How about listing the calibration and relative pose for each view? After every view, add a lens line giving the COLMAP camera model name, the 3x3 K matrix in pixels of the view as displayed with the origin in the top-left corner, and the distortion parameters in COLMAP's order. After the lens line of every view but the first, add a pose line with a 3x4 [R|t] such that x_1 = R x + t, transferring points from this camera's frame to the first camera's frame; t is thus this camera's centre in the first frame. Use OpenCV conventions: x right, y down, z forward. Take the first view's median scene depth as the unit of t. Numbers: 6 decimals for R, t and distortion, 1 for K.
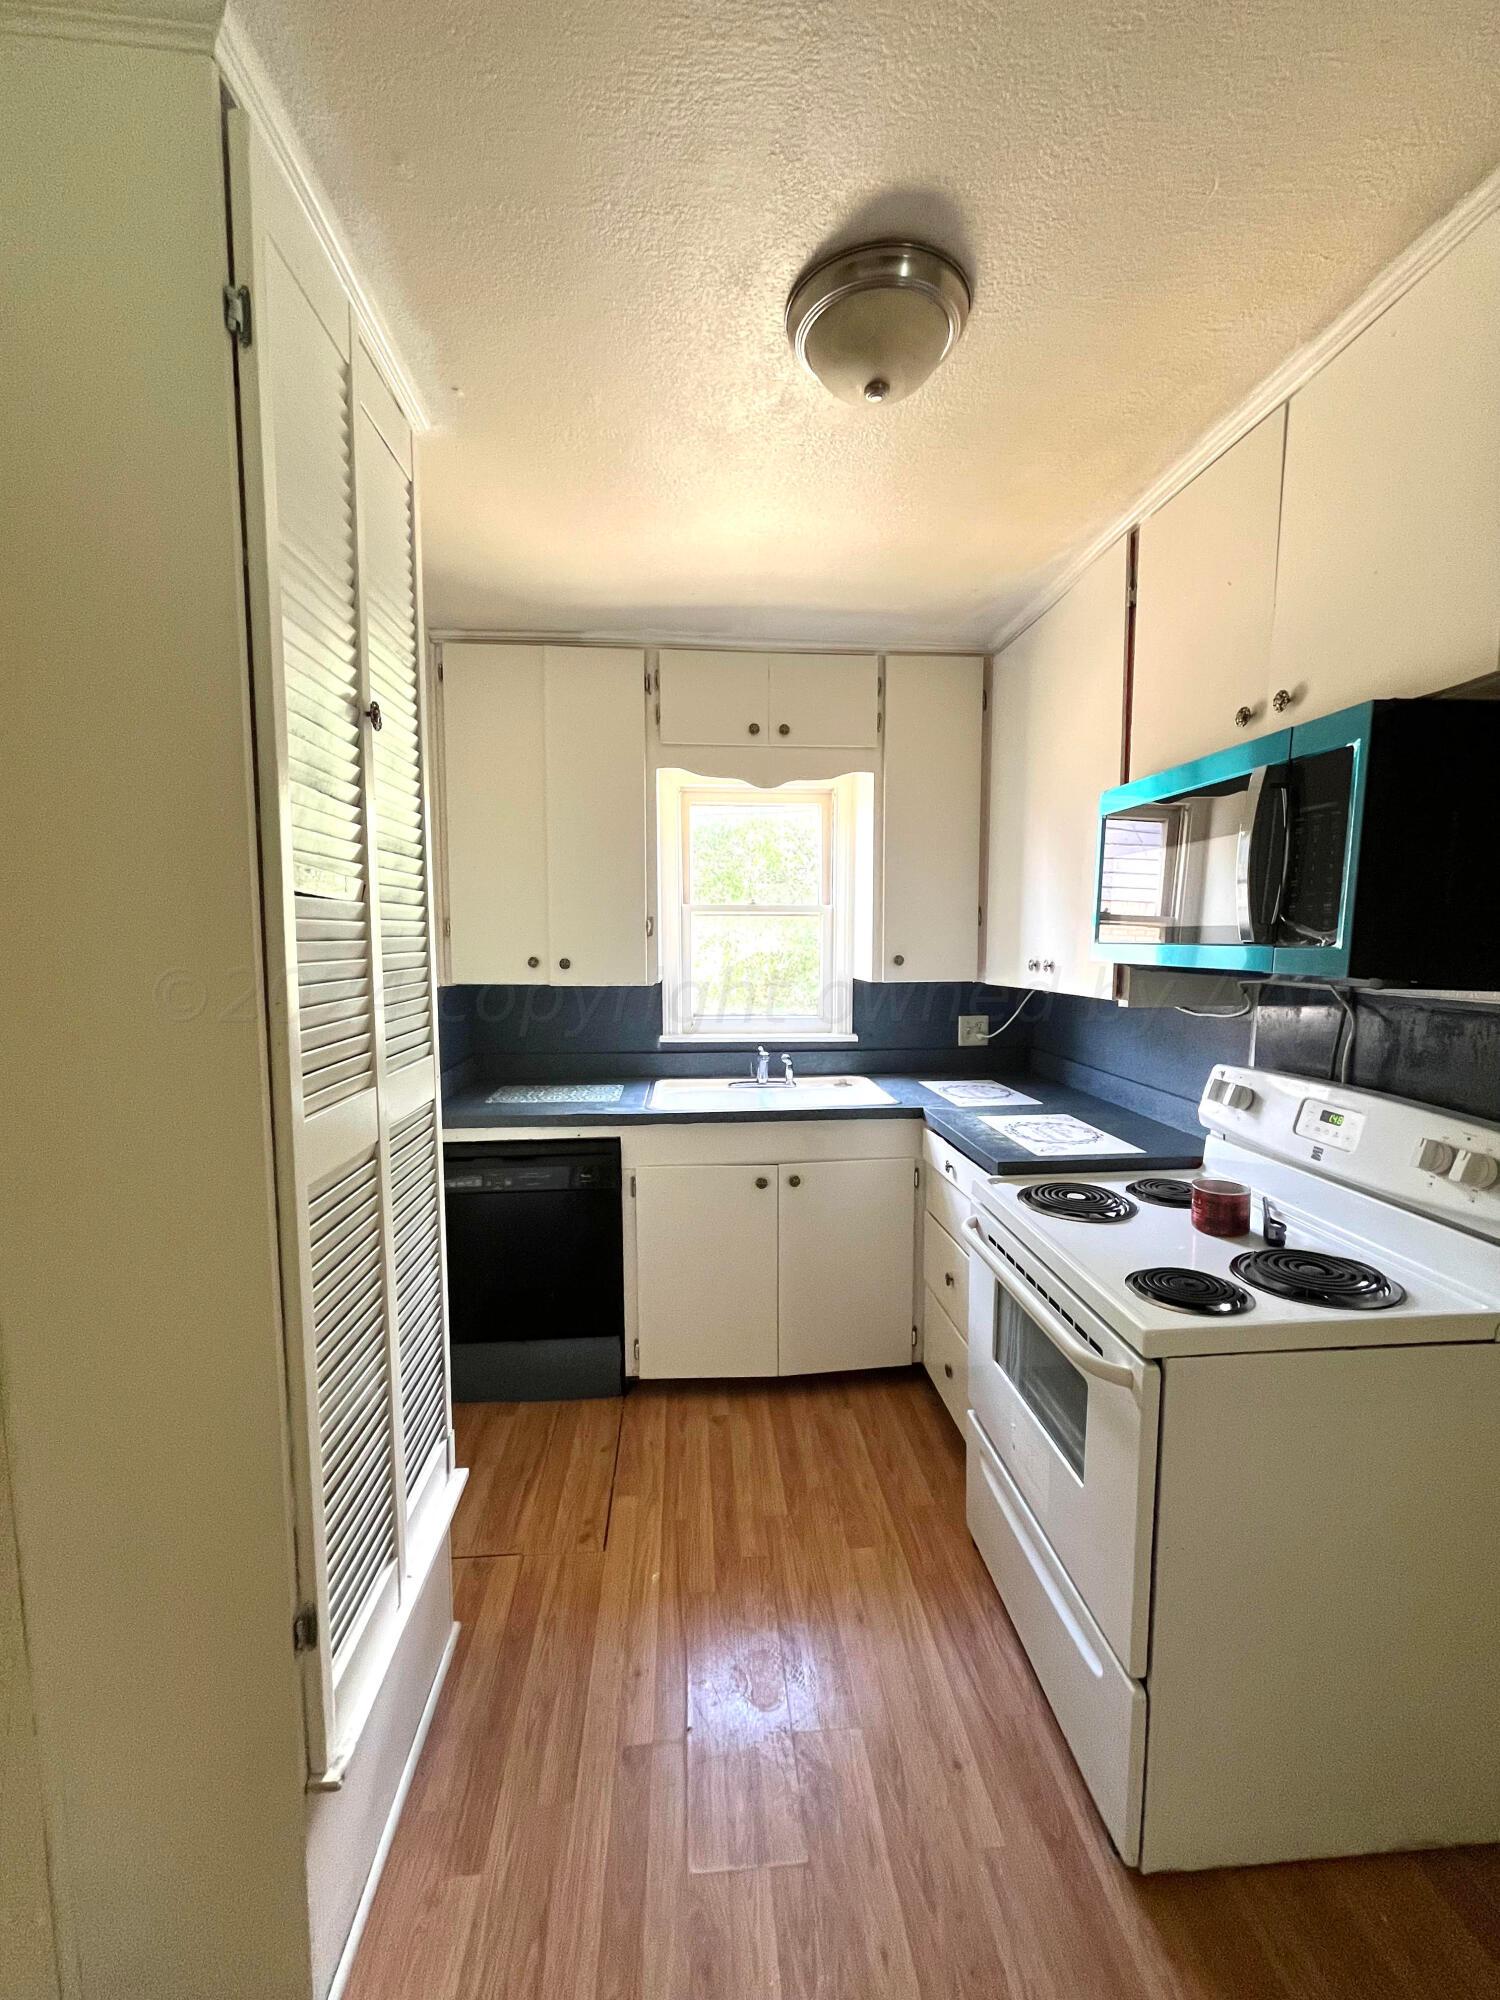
lens RADIAL K [[799.6, 0, 746.4], [0, 799.6, 1009.6], [0, 0, 1]] dist [-0.003203, -0.000184]
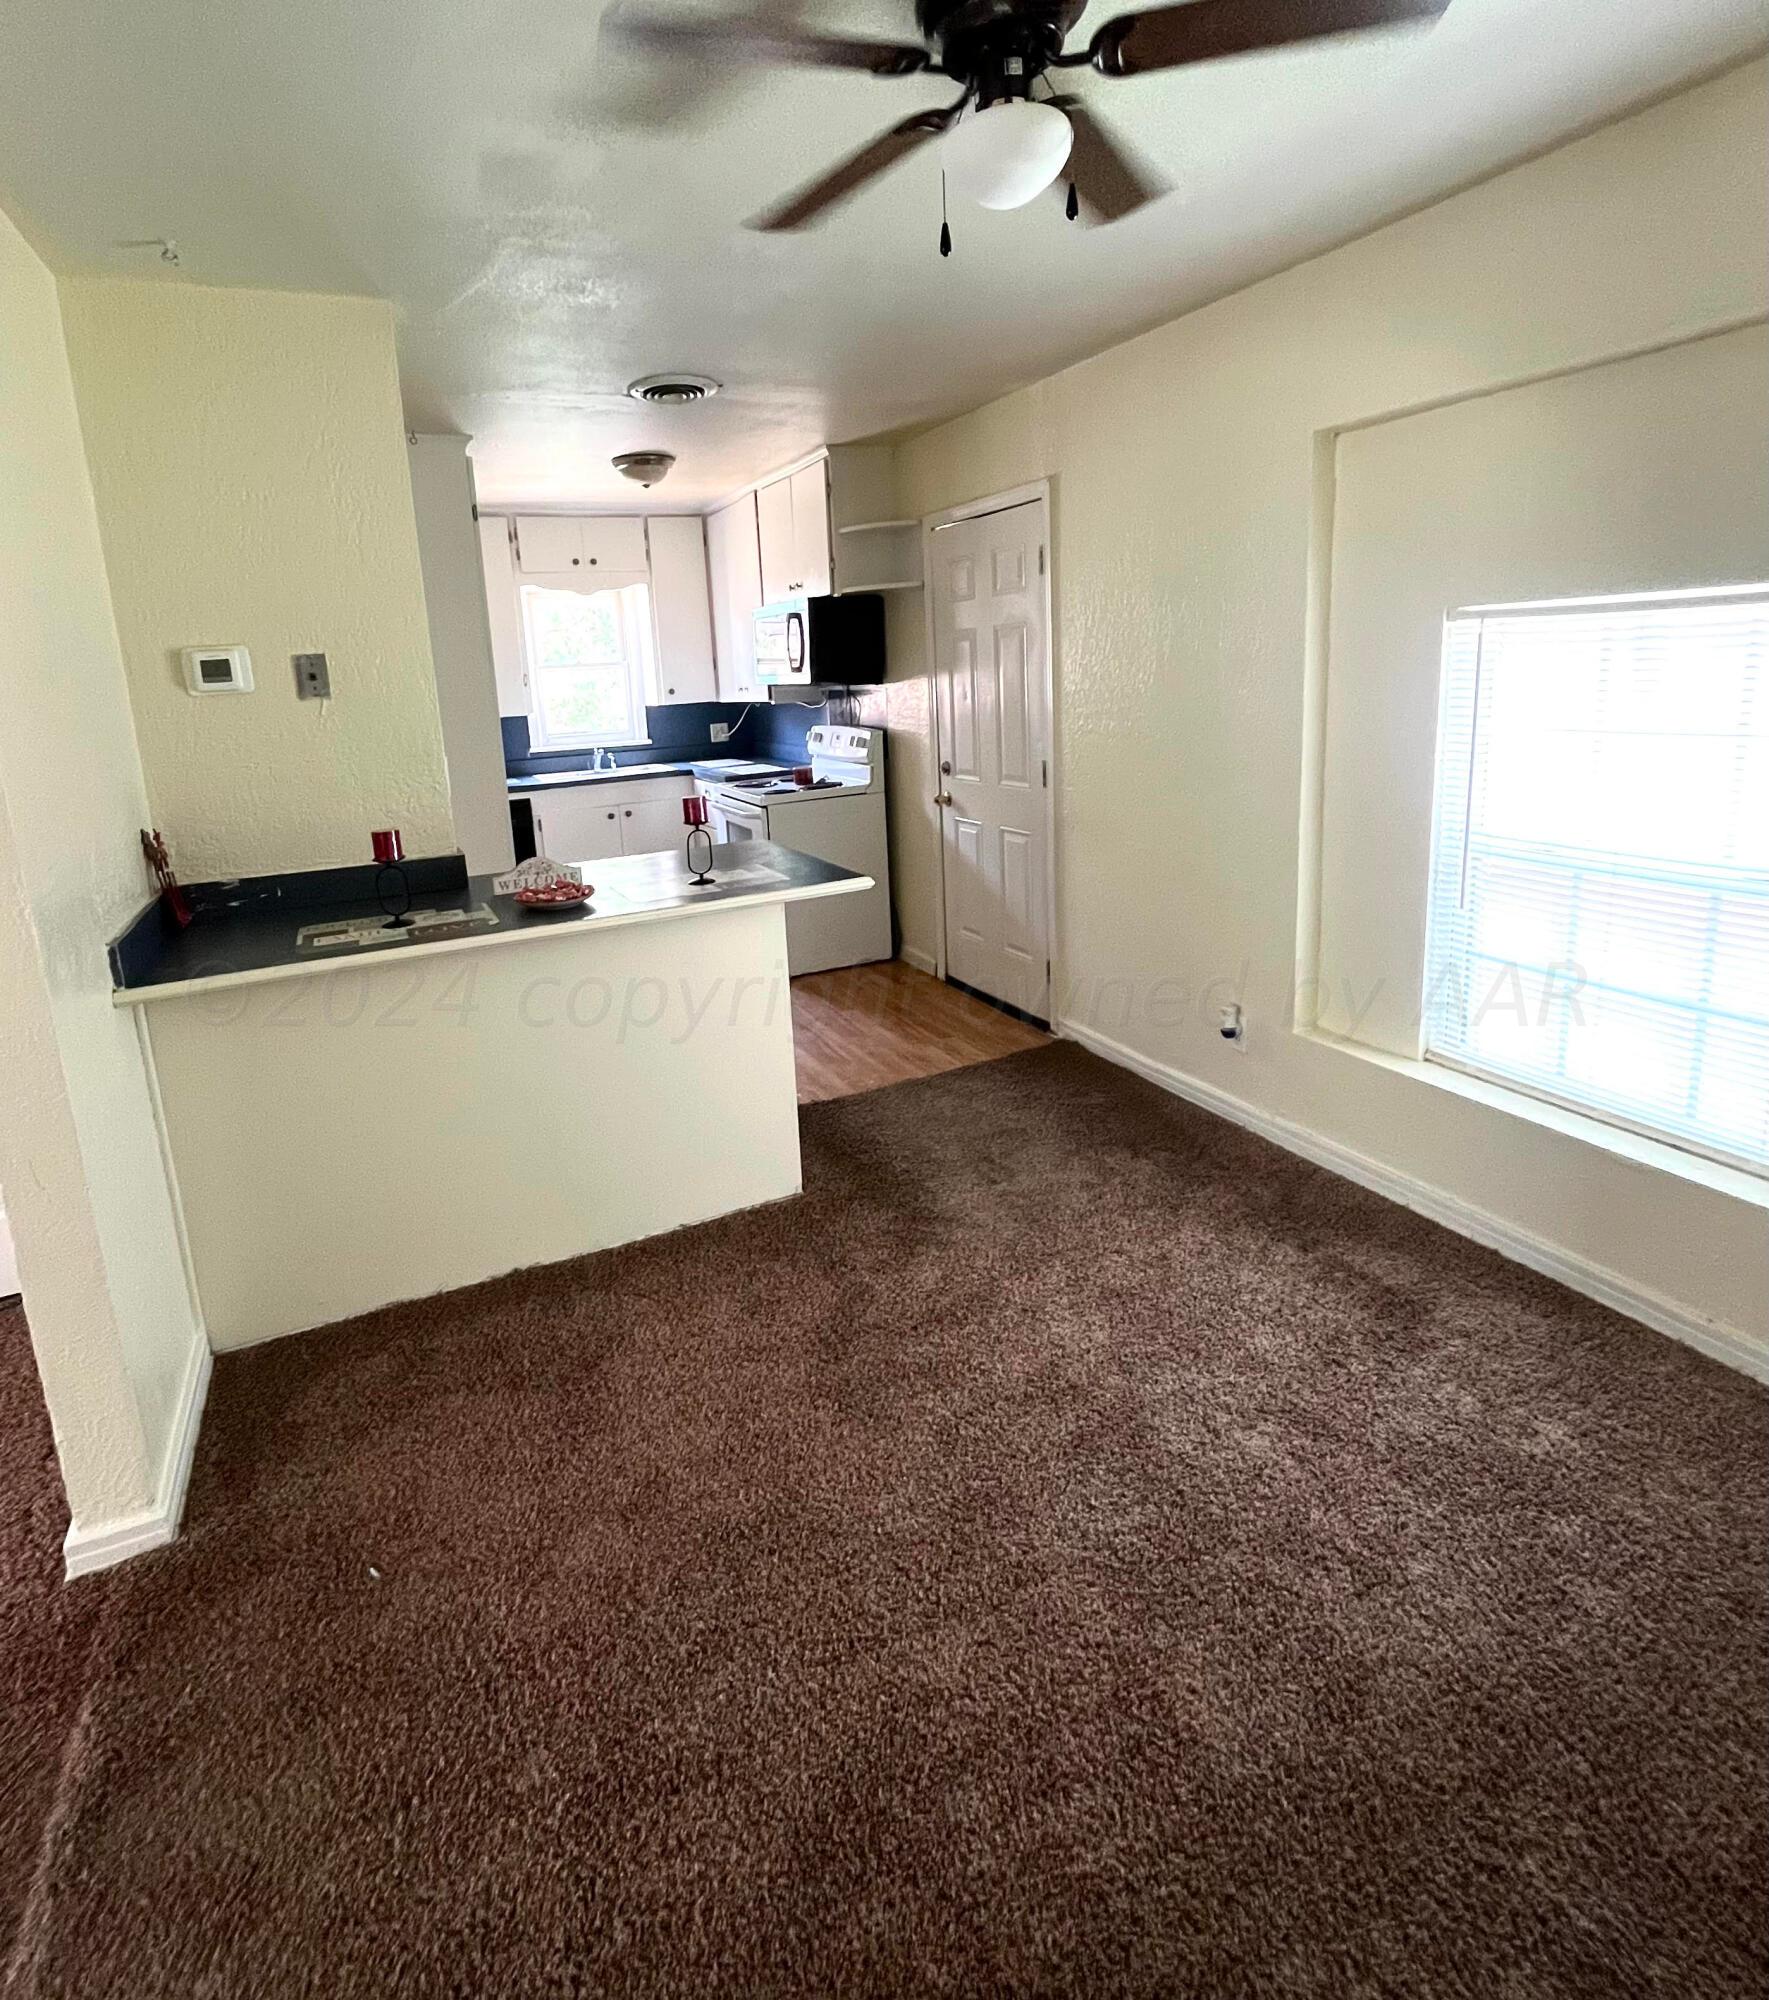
lens RADIAL K [[1024.0, 0, 819.3], [0, 1024.0, 864.4], [0, 0, 1]] dist [-0.002930, 0.000227]
pose [[0.942420, -0.113491, 0.314587, -0.283015], [0.085153, 0.991087, 0.102452, 0.124132], [-0.323410, -0.069764, 0.943684, -1.395281]]
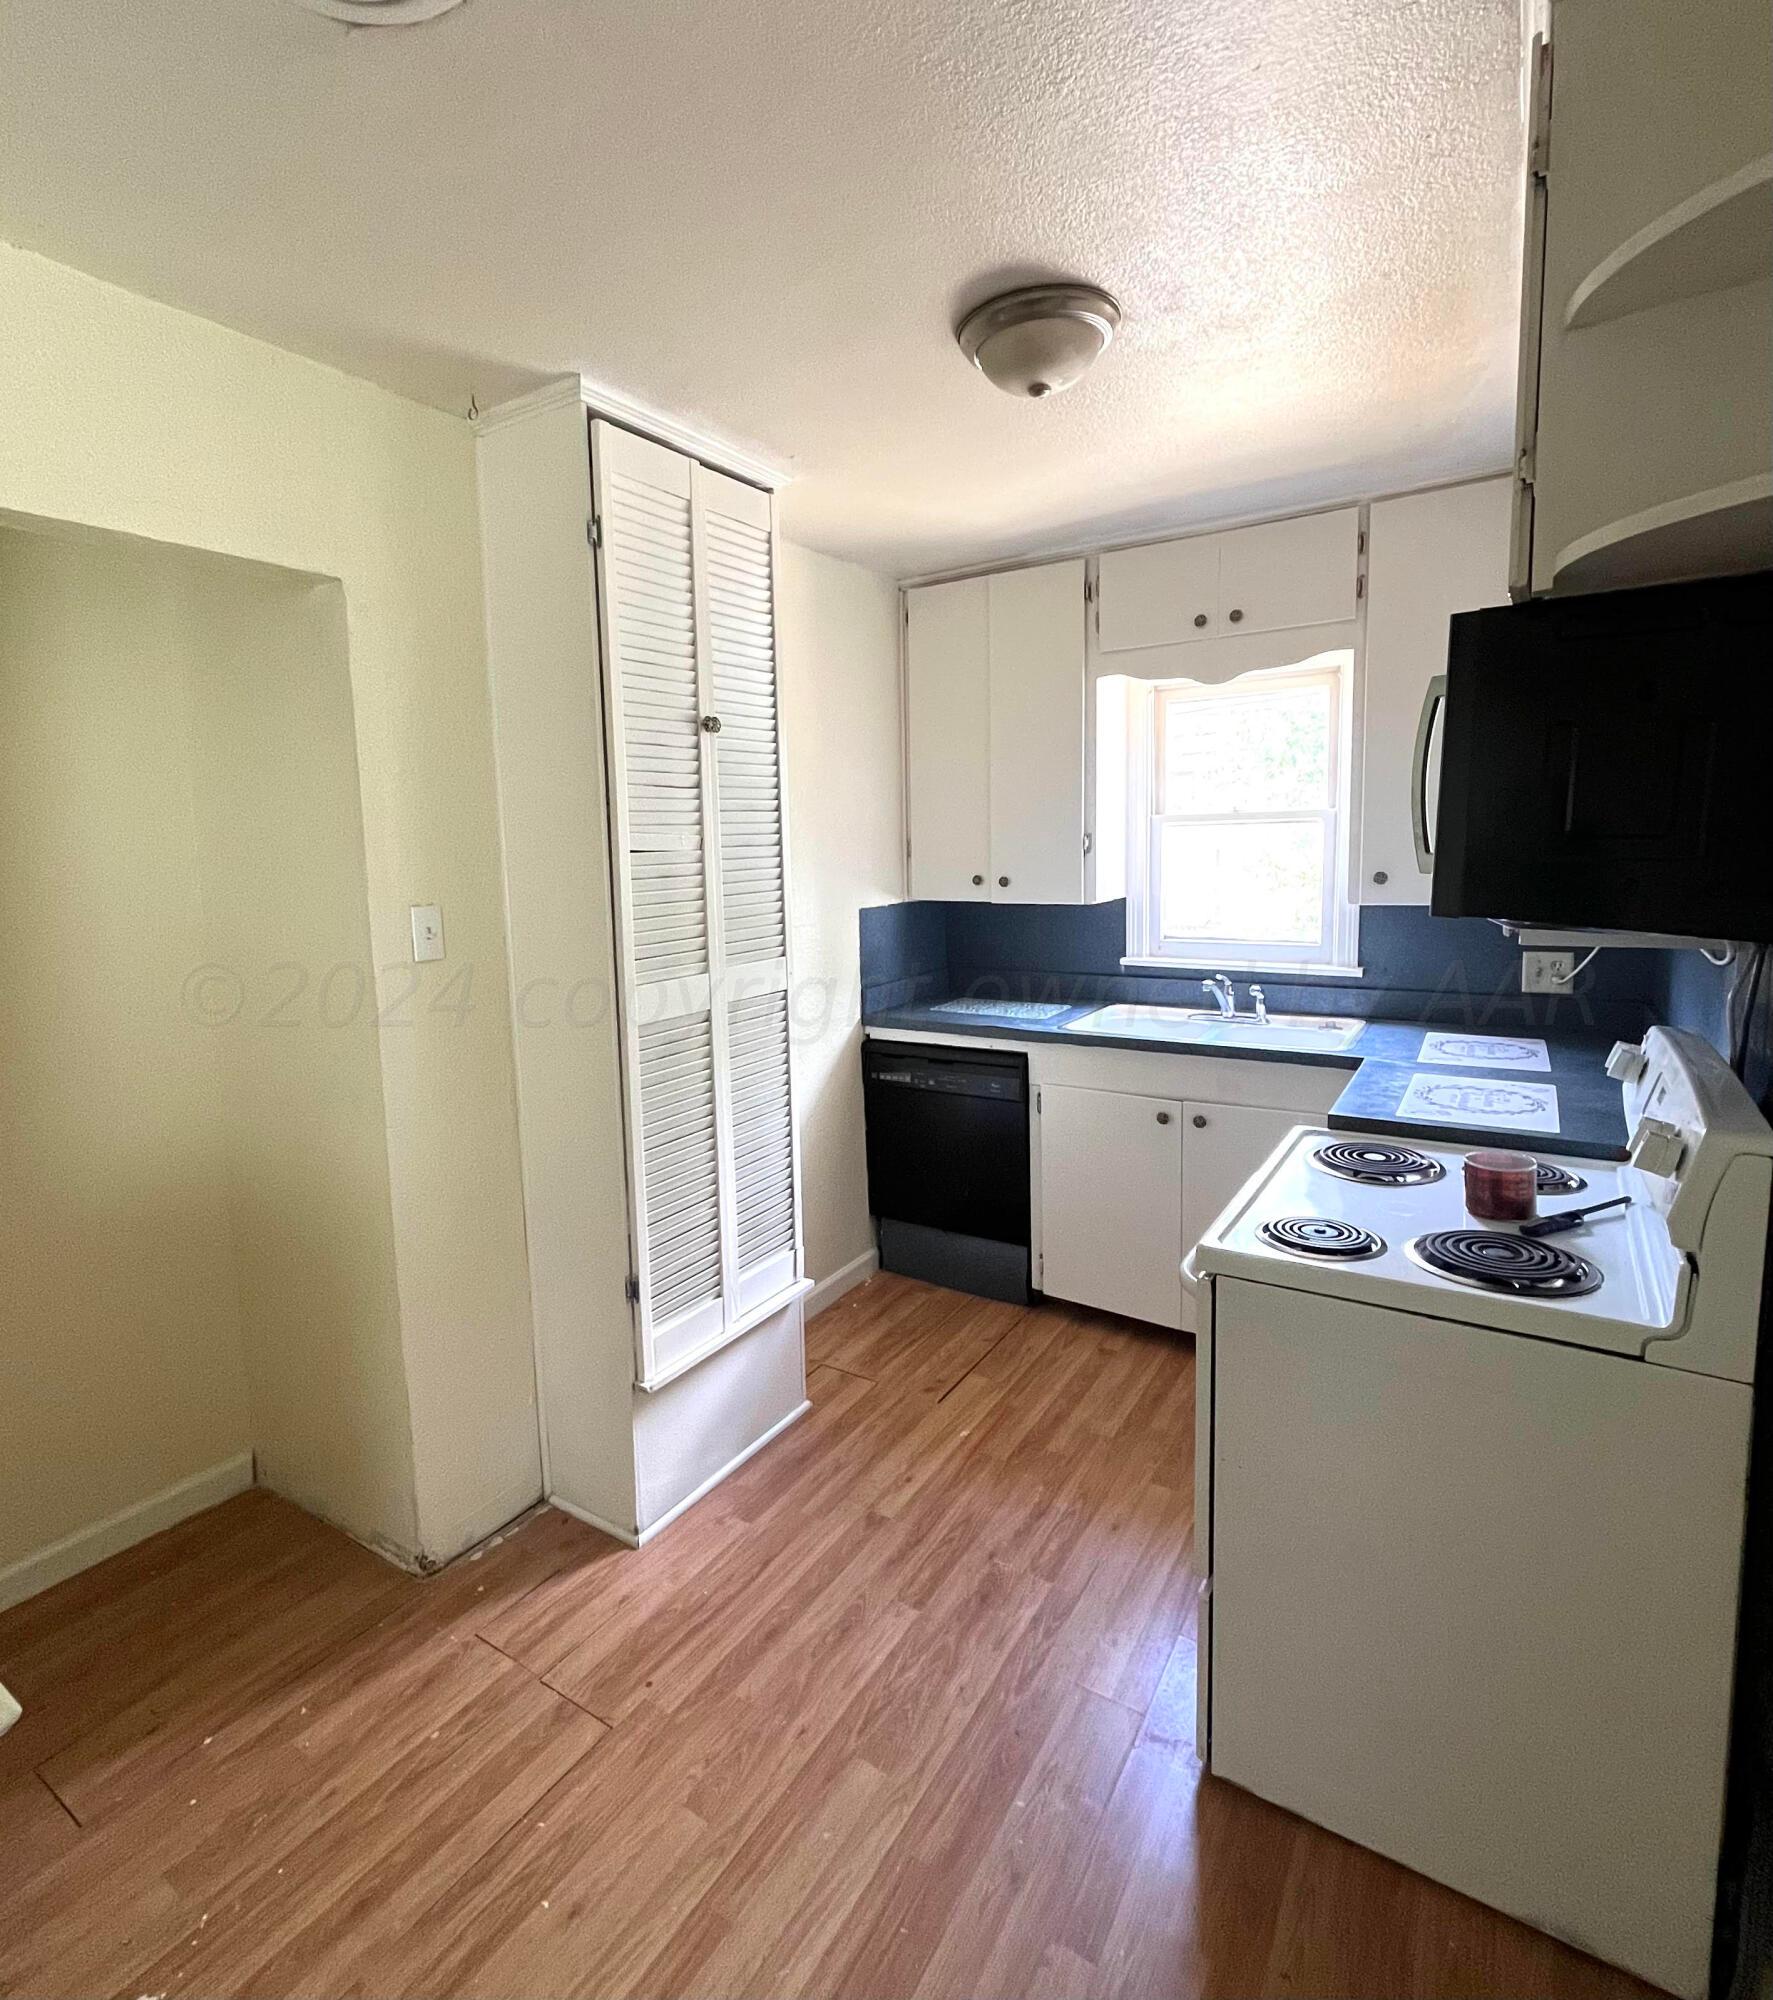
lens RADIAL K [[1005.7, 0, 828.5], [0, 1005.7, 950.7], [0, 0, 1]] dist [-0.001336, -0.001296]
pose [[0.780372, 0.045051, -0.623691, 0.433150], [-0.028670, 0.998930, 0.036284, -0.009885], [0.624658, -0.010434, 0.780829, -0.160107]]
